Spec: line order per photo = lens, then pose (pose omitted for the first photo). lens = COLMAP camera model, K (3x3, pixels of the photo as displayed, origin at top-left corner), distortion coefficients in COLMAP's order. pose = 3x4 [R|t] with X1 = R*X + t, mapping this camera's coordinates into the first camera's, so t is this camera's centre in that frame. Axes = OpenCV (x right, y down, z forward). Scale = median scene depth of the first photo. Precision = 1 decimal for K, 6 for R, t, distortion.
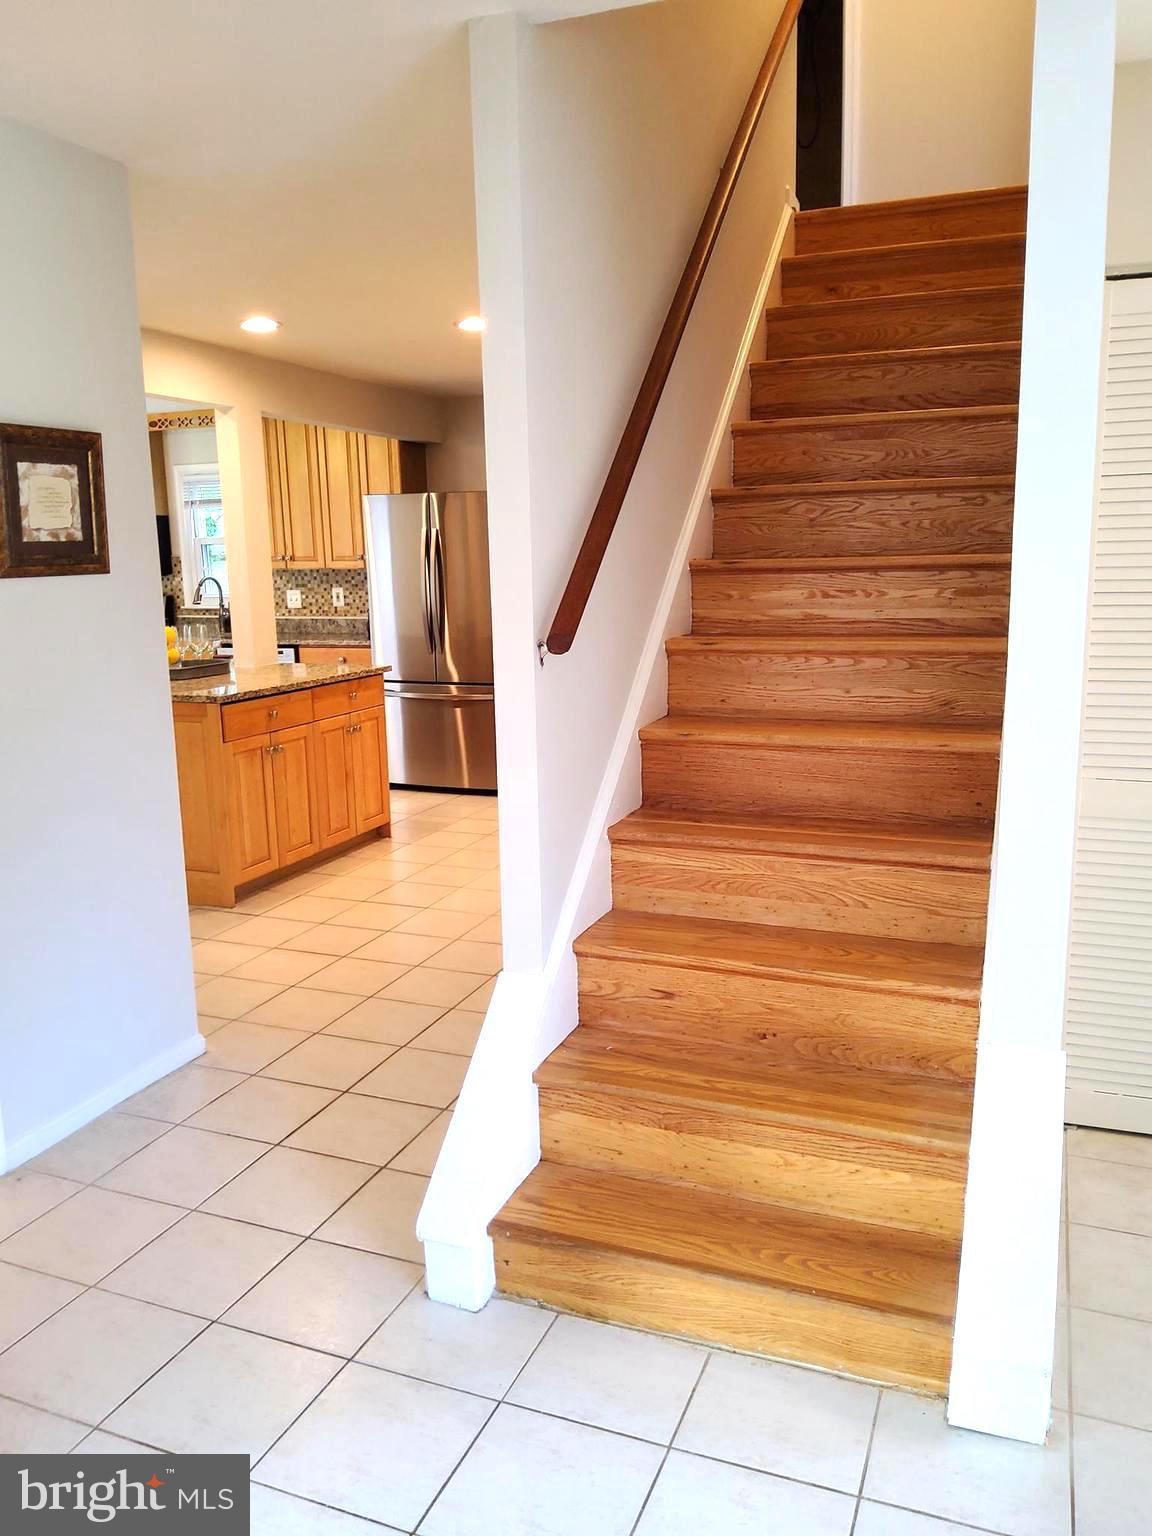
lens RADIAL K [[1156.2, 0, 622.2], [0, 1156.2, 769.7], [0, 0, 1]] dist [0.080607, -0.151513]
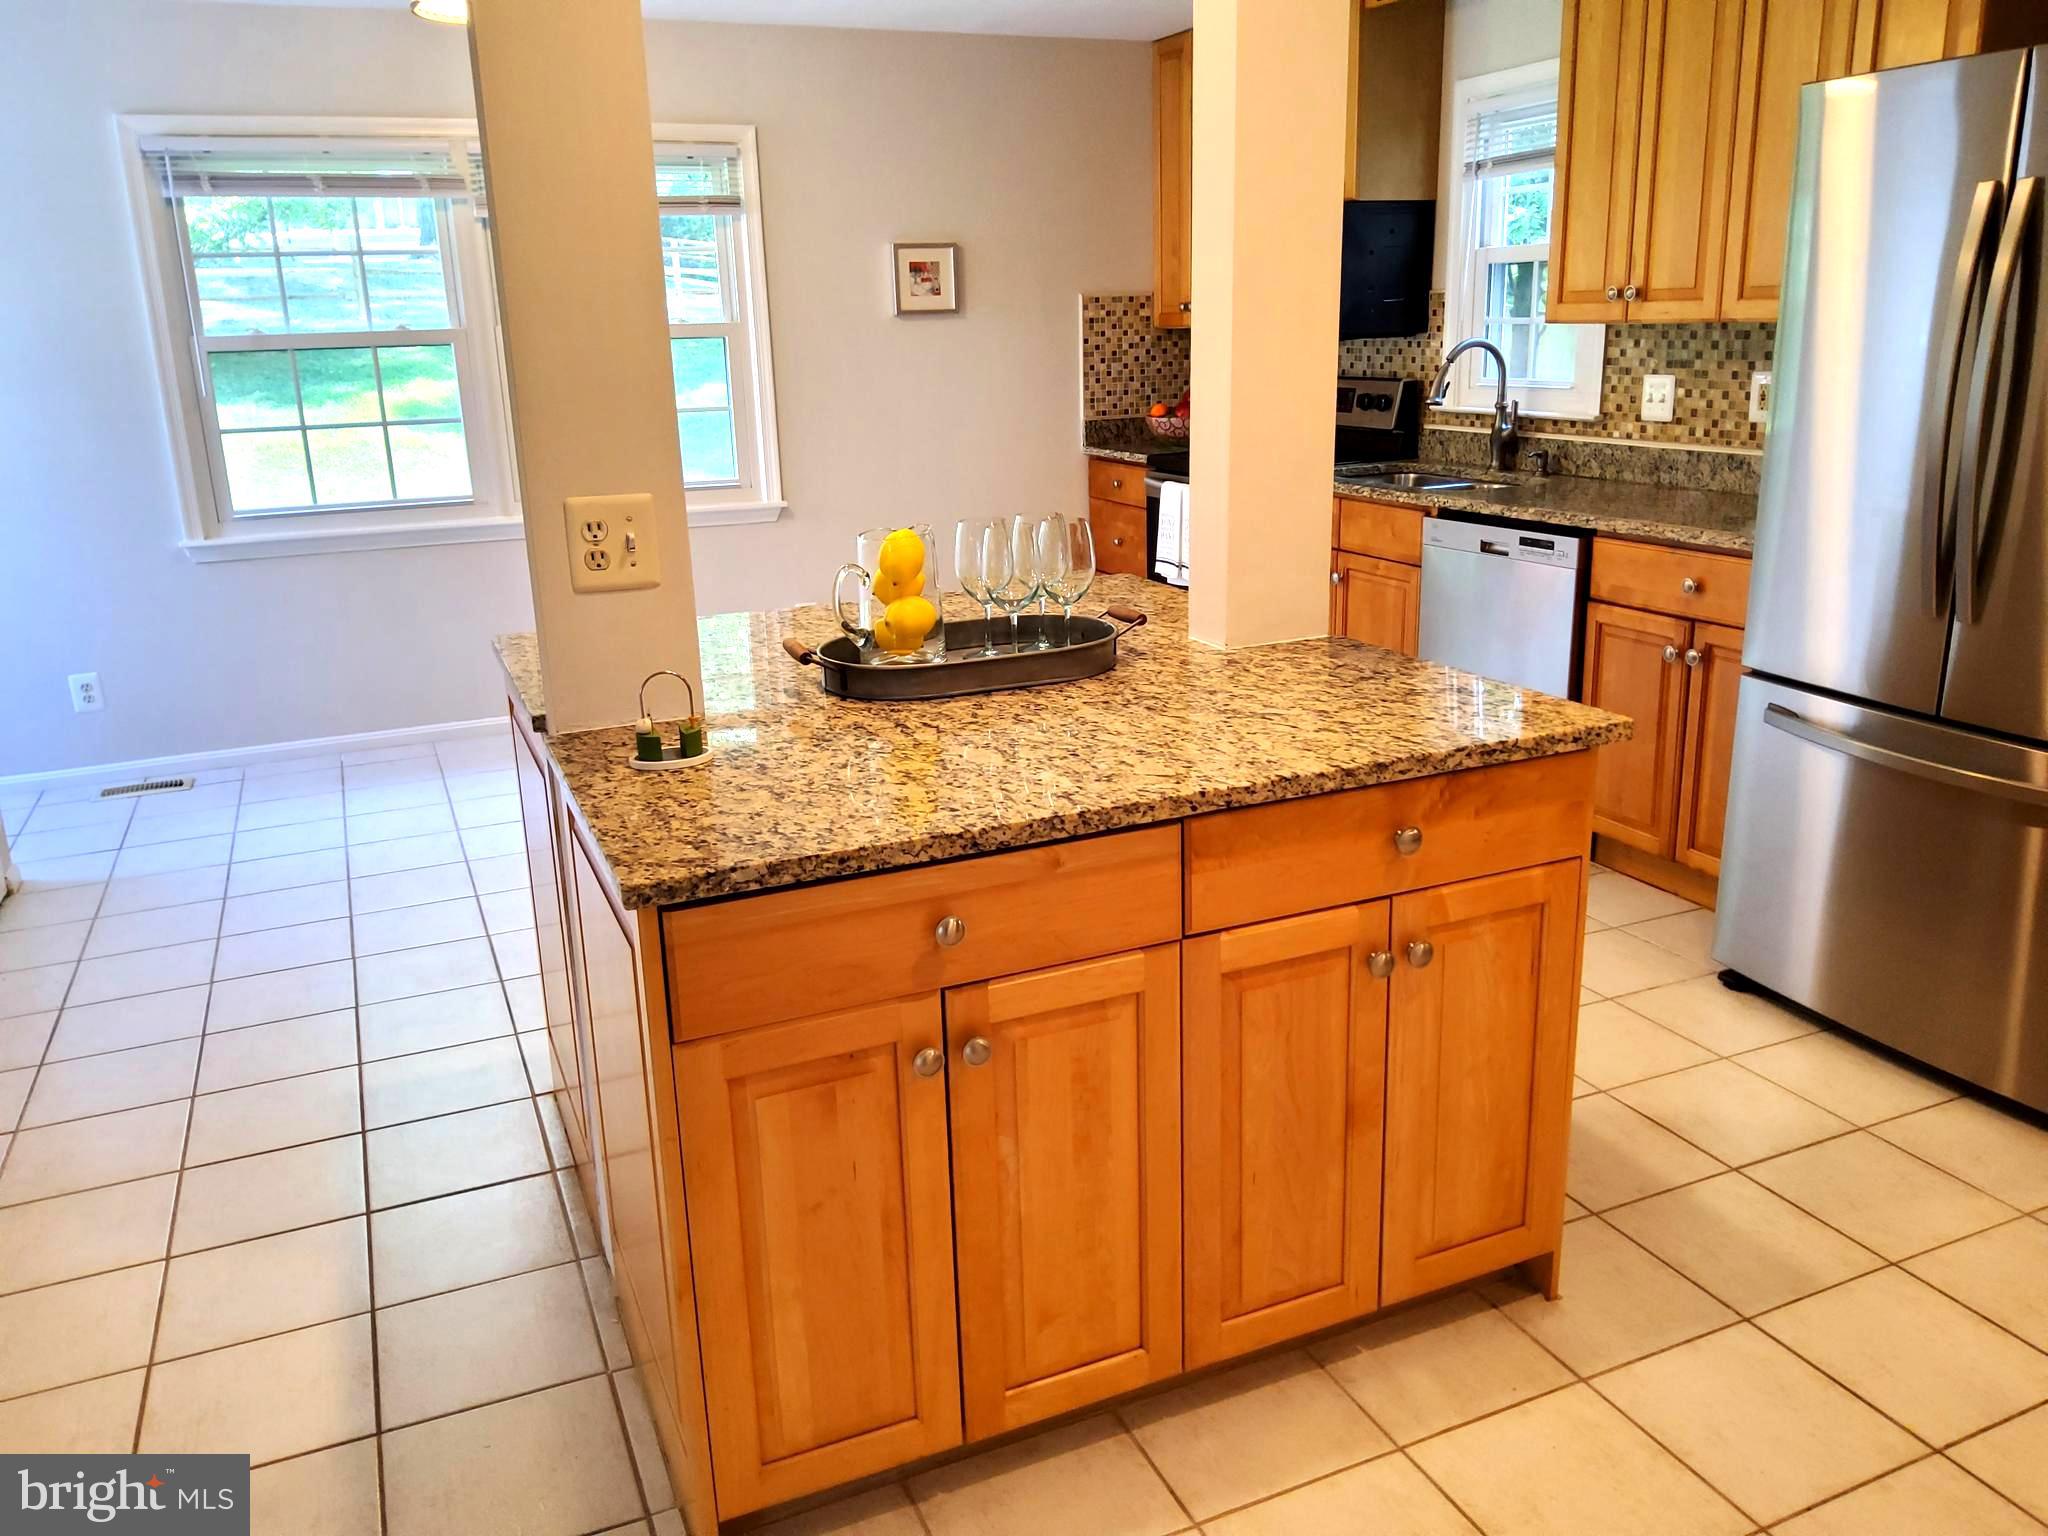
lens RADIAL K [[1541.6, 0, 1019.1], [0, 1541.6, 764.5], [0, 0, 1]] dist [0.080607, -0.151513]
pose [[0.686750, 0.198636, -0.699227, -0.039001], [-0.116509, 0.979581, 0.163849, -0.095830], [0.717496, -0.031057, 0.695870, 0.524883]]
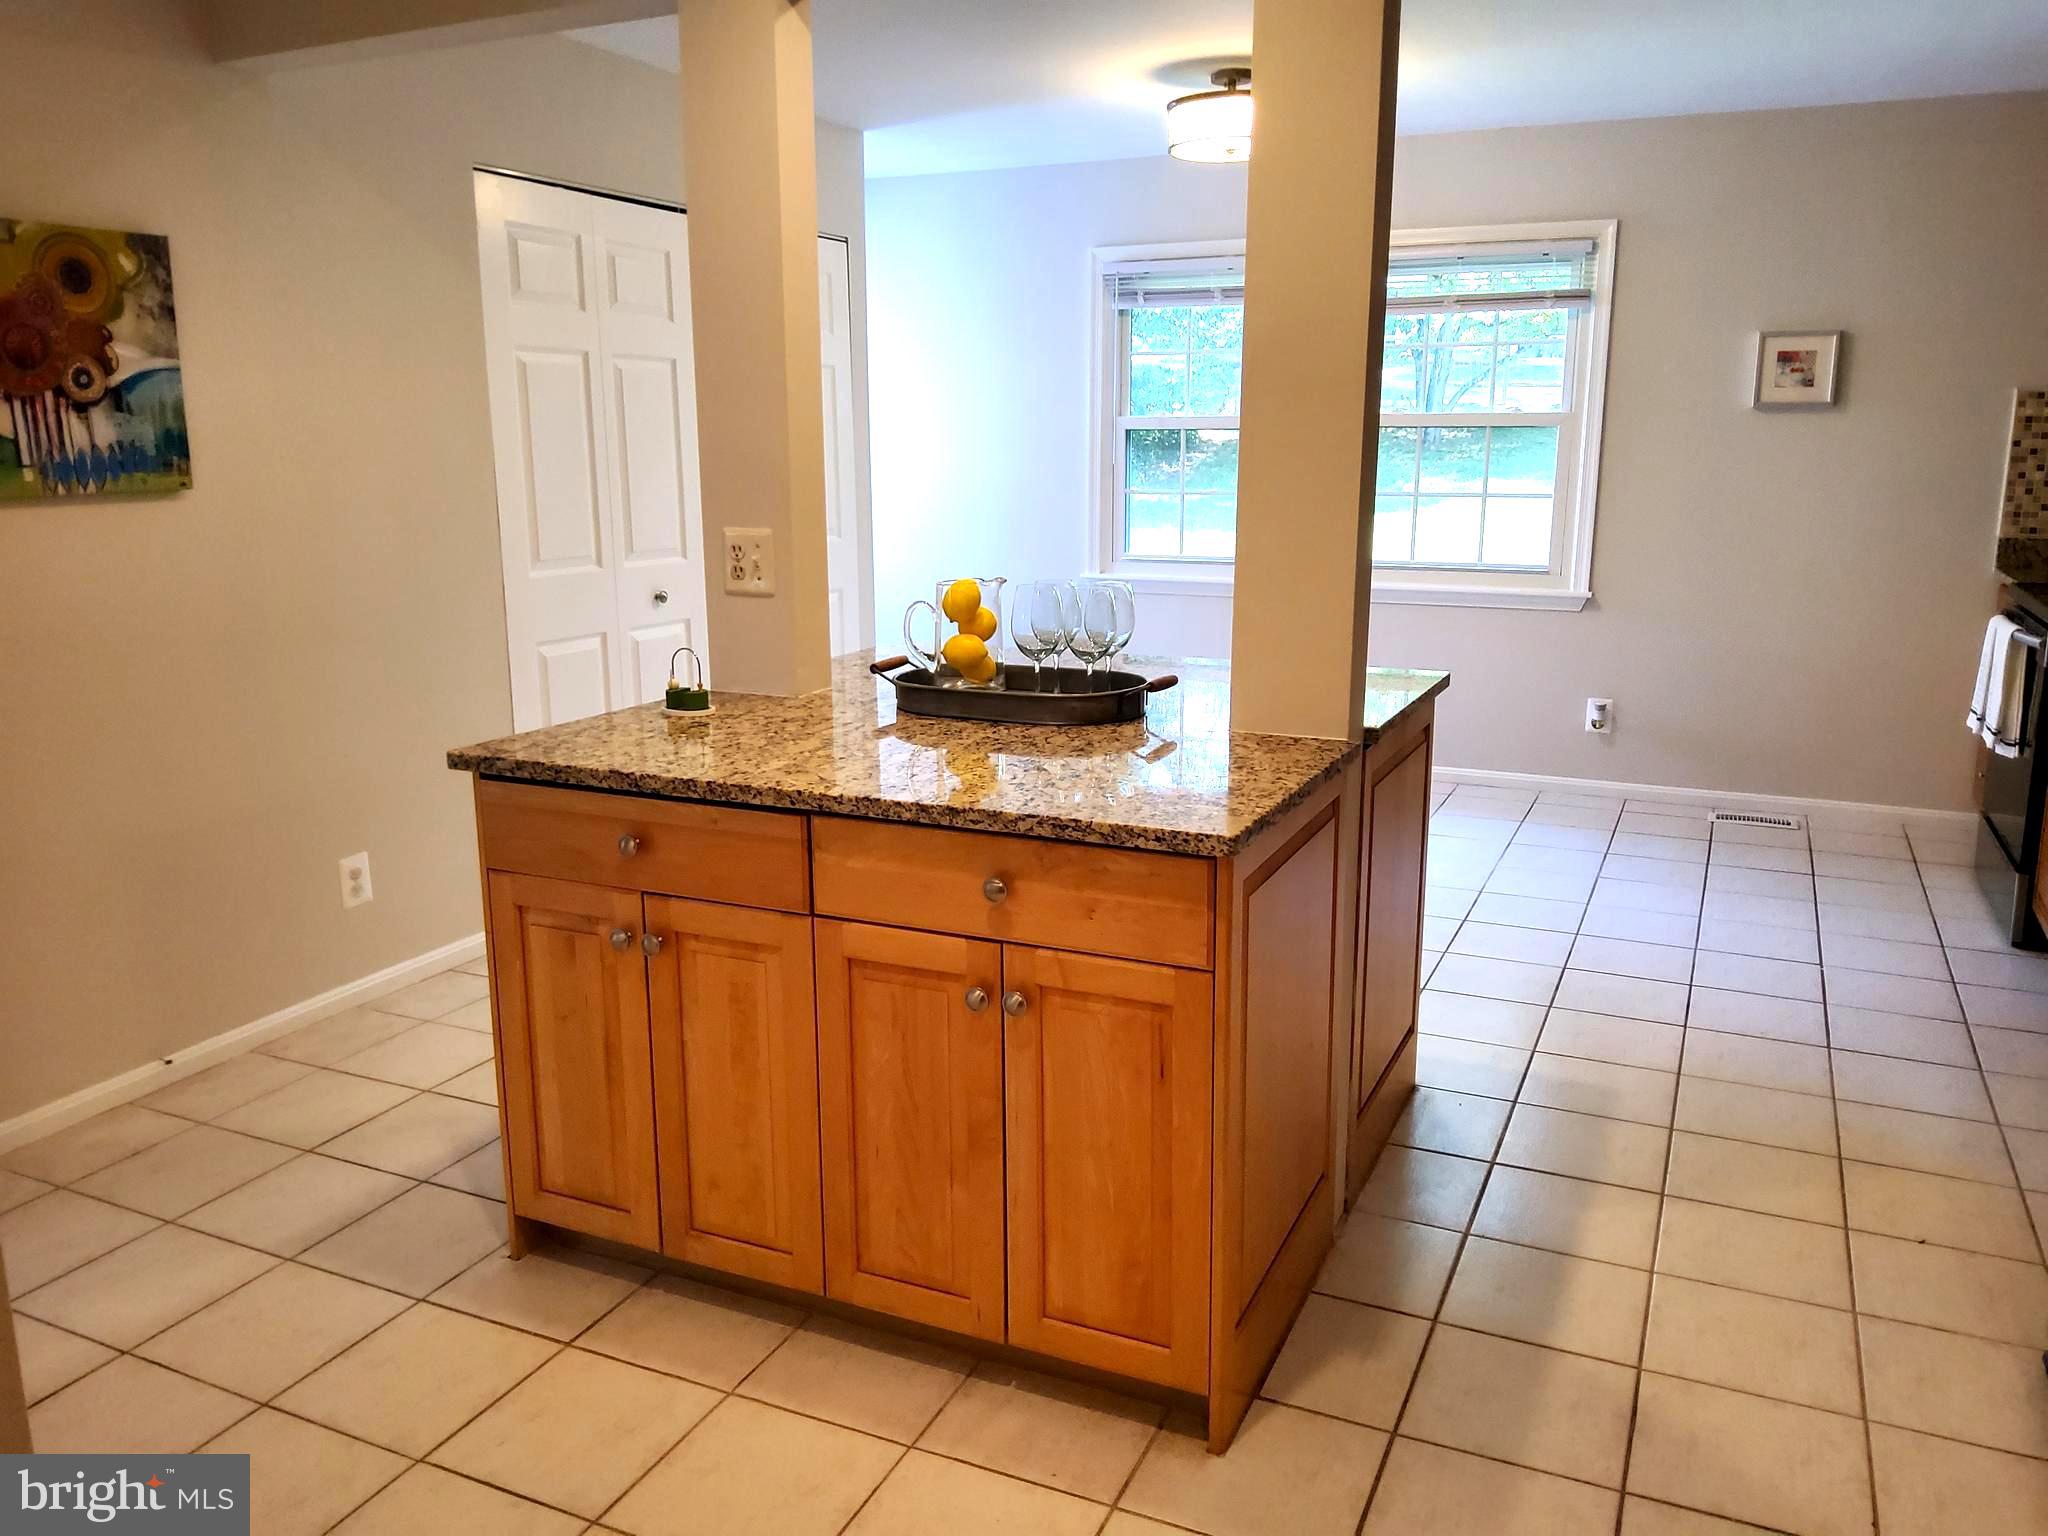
lens RADIAL K [[1536.8, 0, 1024.0], [0, 1536.8, 759.4], [0, 0, 1]] dist [0.074186, -0.118183]
pose [[-0.085430, 0.225883, -0.970401, 0.092636], [-0.178245, 0.954785, 0.237940, -0.138740], [0.980271, 0.193296, -0.041304, 0.766281]]
